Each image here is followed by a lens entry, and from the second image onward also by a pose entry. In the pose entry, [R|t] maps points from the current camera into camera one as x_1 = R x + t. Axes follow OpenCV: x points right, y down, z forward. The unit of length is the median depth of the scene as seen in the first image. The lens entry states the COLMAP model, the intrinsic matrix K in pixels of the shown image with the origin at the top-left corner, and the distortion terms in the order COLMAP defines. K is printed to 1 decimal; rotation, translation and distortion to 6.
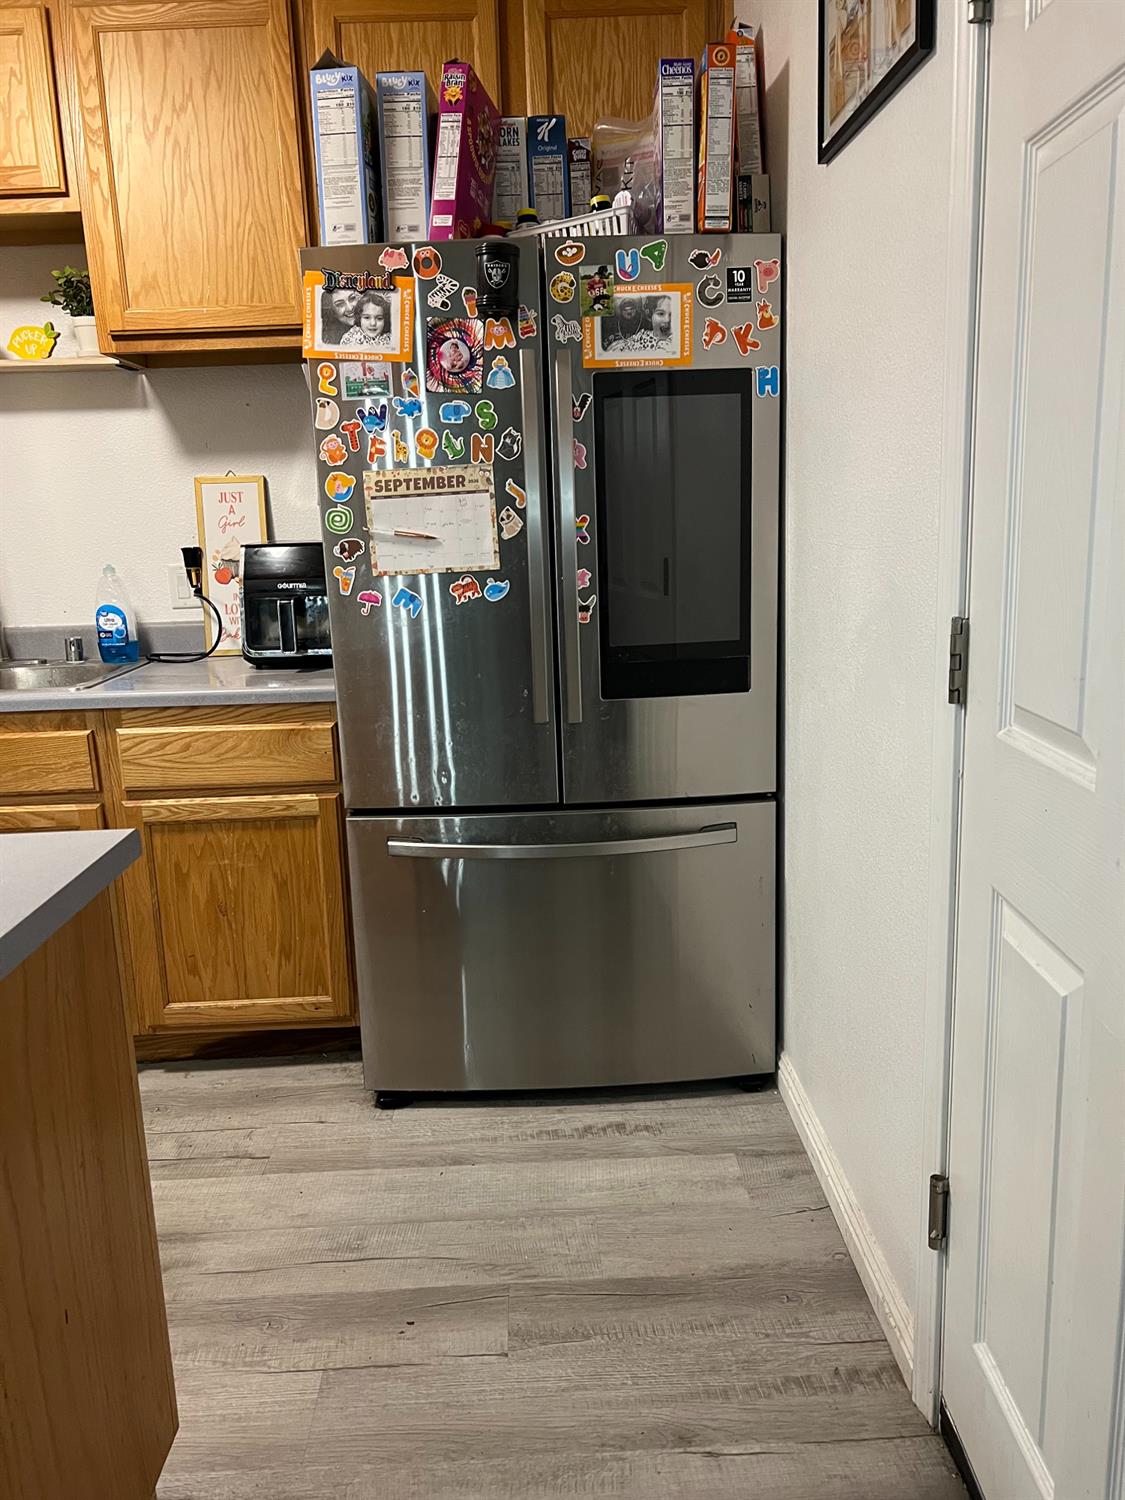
lens RADIAL K [[1127.9, 0, 548.9], [0, 1127.9, 753.4], [0, 0, 1]] dist [0.040960, -0.045280]
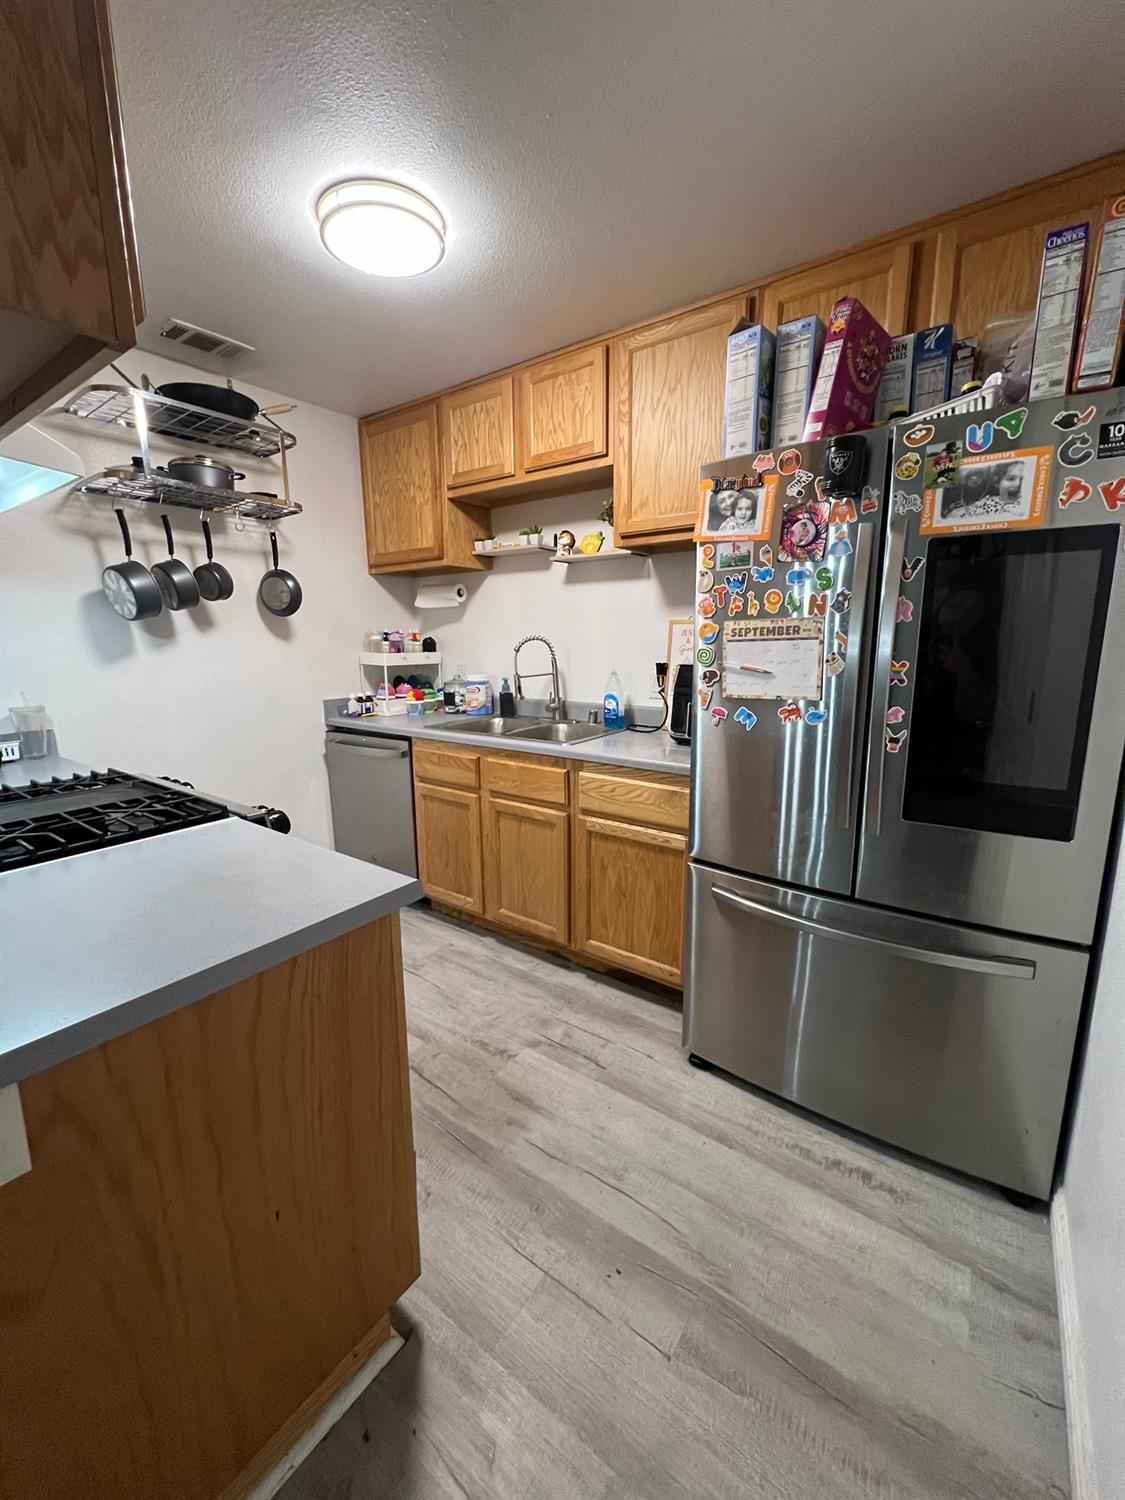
lens RADIAL K [[600.3, 0, 556.2], [0, 600.3, 747.5], [0, 0, 1]] dist [-0.000116, -0.000101]
pose [[0.794696, 0.138728, -0.590942, 0.115756], [-0.146291, 0.988610, 0.035352, -0.088682], [0.589115, 0.058355, 0.805939, 0.284990]]
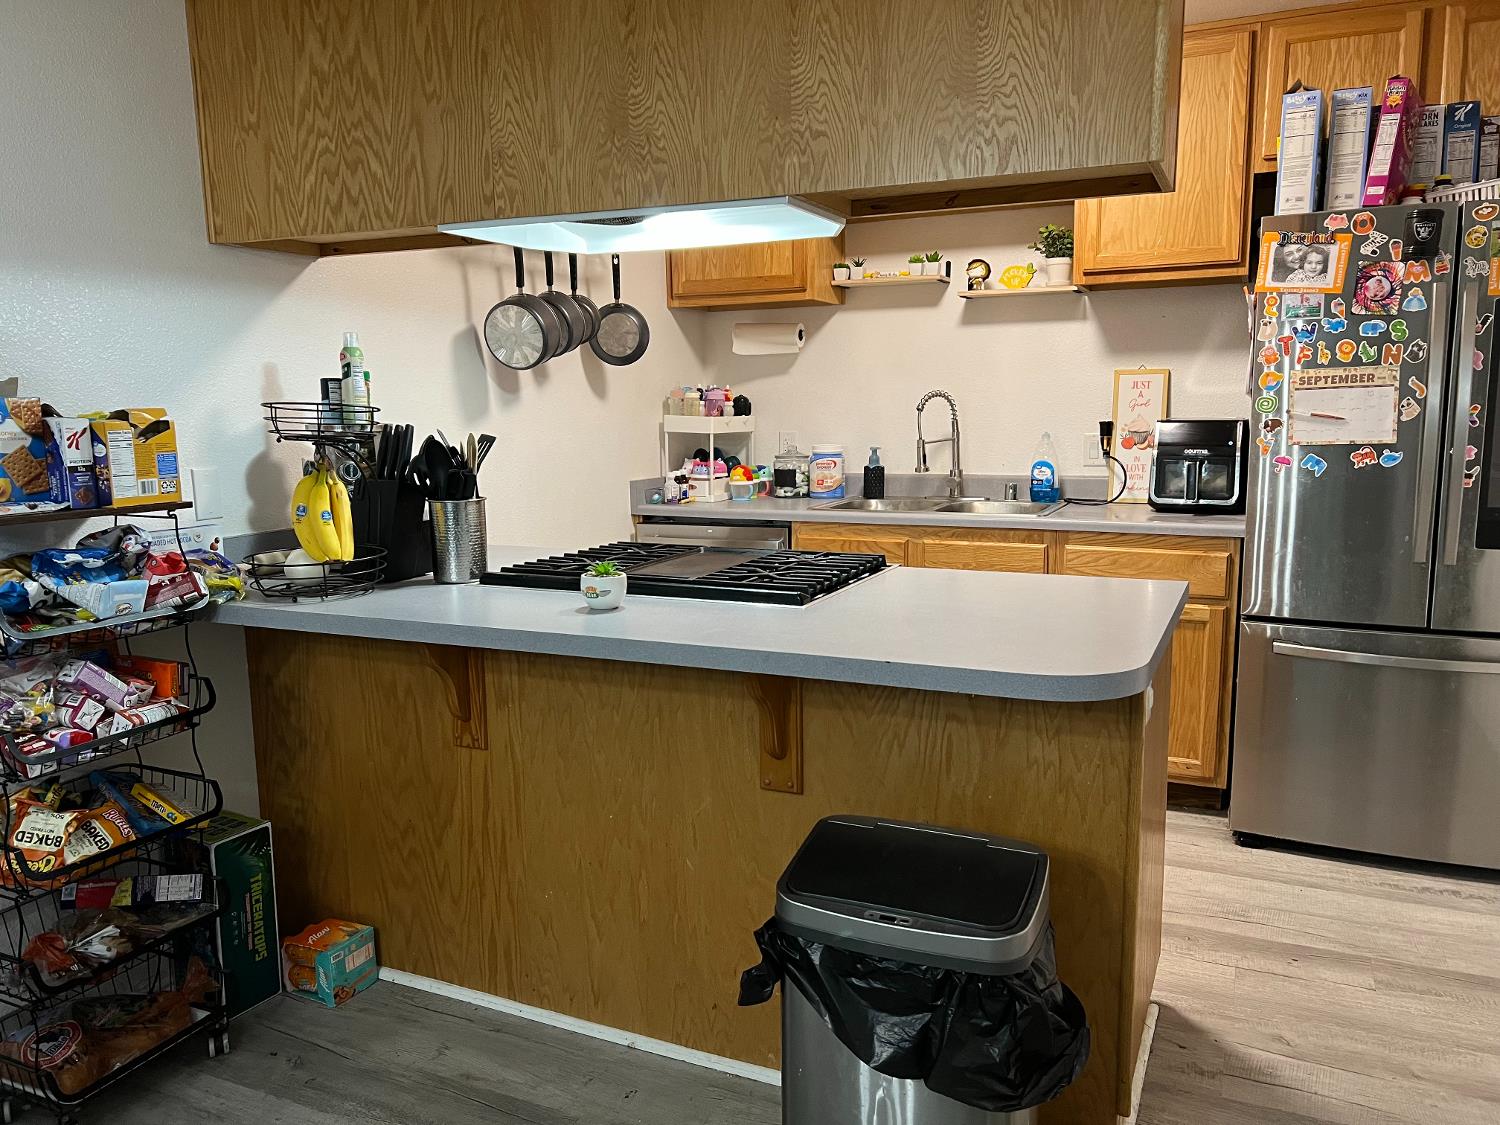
lens RADIAL K [[1127.9, 0, 749.0], [0, 1127.9, 573.9], [0, 0, 1]] dist [0.040960, -0.045280]
pose [[0.899463, 0.089496, -0.427735, -0.134681], [-0.110438, 0.993585, -0.024345, 0.100065], [0.422812, 0.069135, 0.903576, -0.492316]]
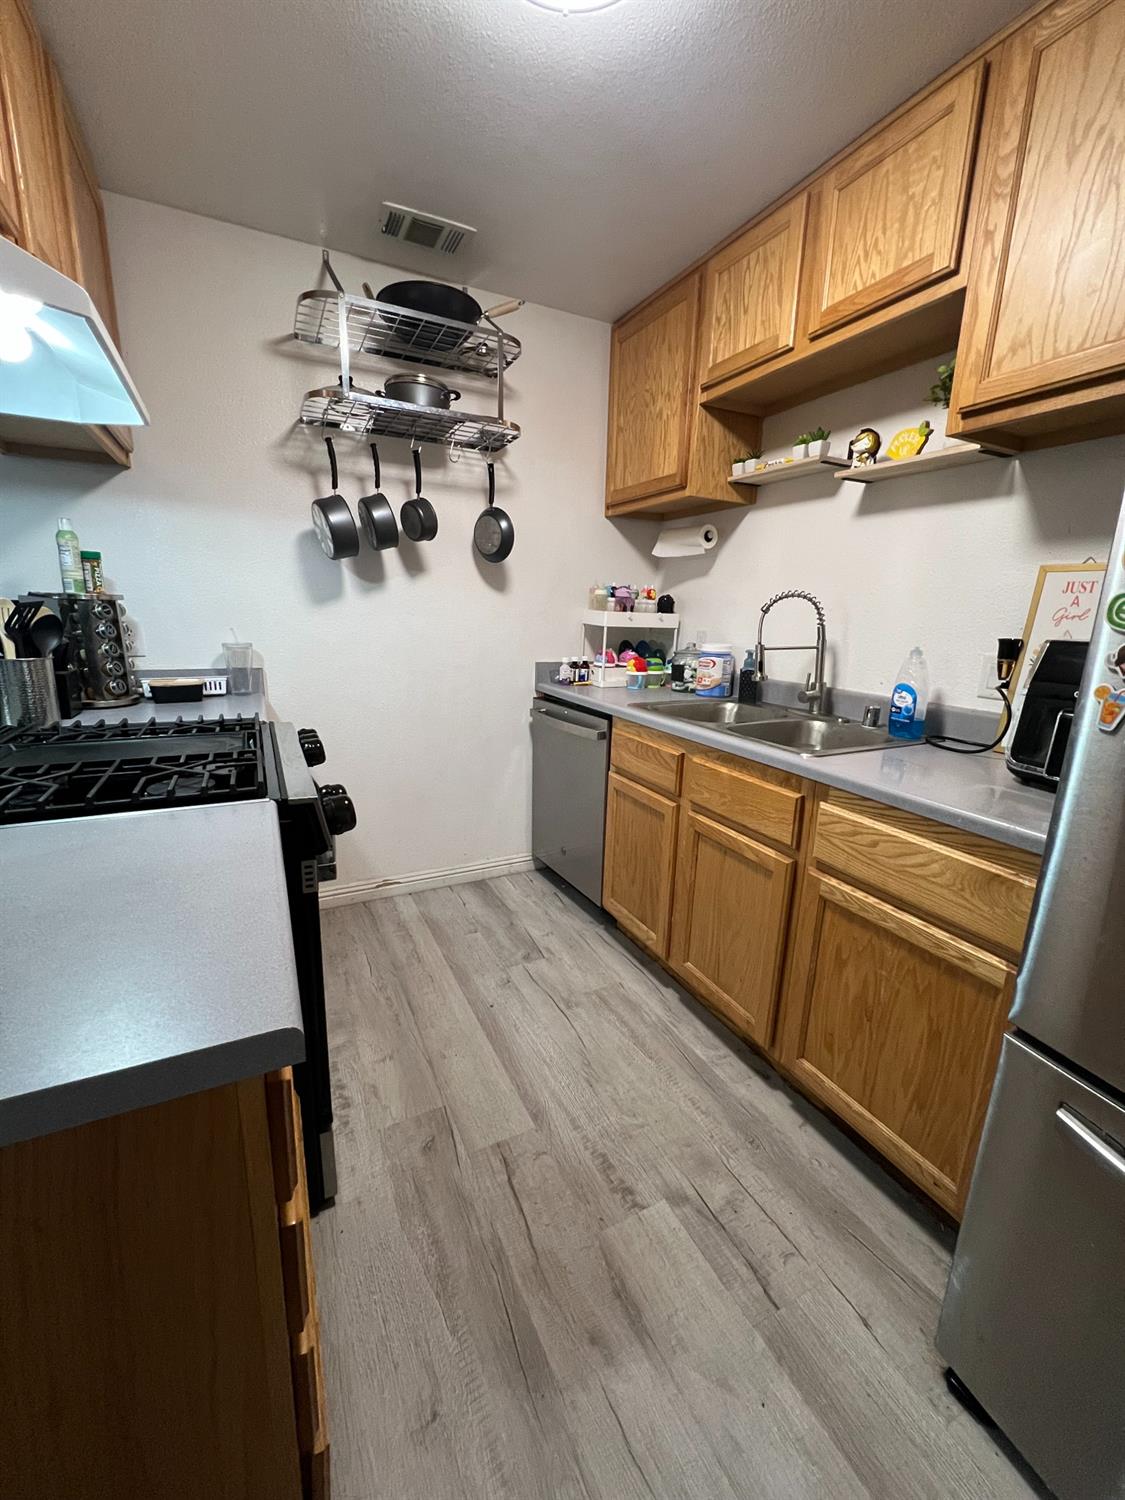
lens RADIAL K [[600.3, 0, 556.7], [0, 600.3, 746.6], [0, 0, 1]] dist [-0.000116, -0.000101]
pose [[0.424670, 0.249441, -0.870307, -0.017023], [-0.232453, 0.959111, 0.161467, -0.110426], [0.874998, 0.133735, 0.465289, 0.559601]]
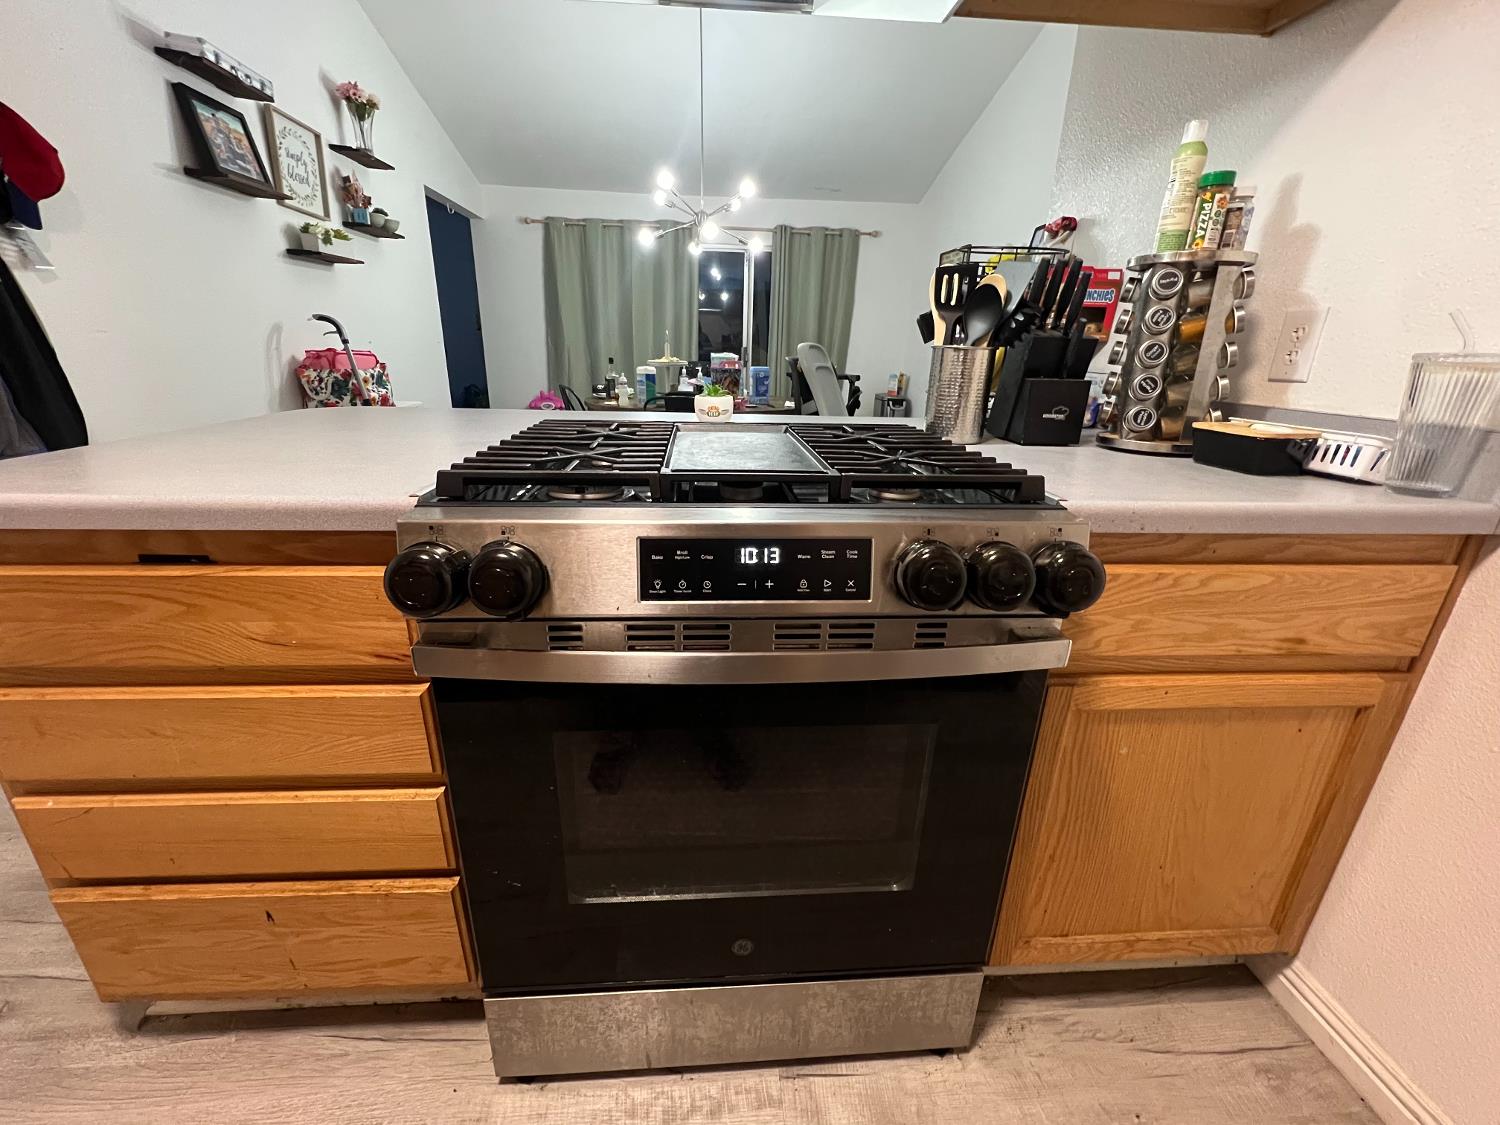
lens RADIAL K [[620.2, 0, 745.7], [0, 620.2, 568.8], [0, 0, 1]] dist [-0.003254, -0.000517]
pose [[-0.998858, 0.027413, -0.039143, -0.635110], [0.002518, 0.848155, 0.529742, -0.082357], [0.047722, 0.529038, -0.847255, 0.870410]]
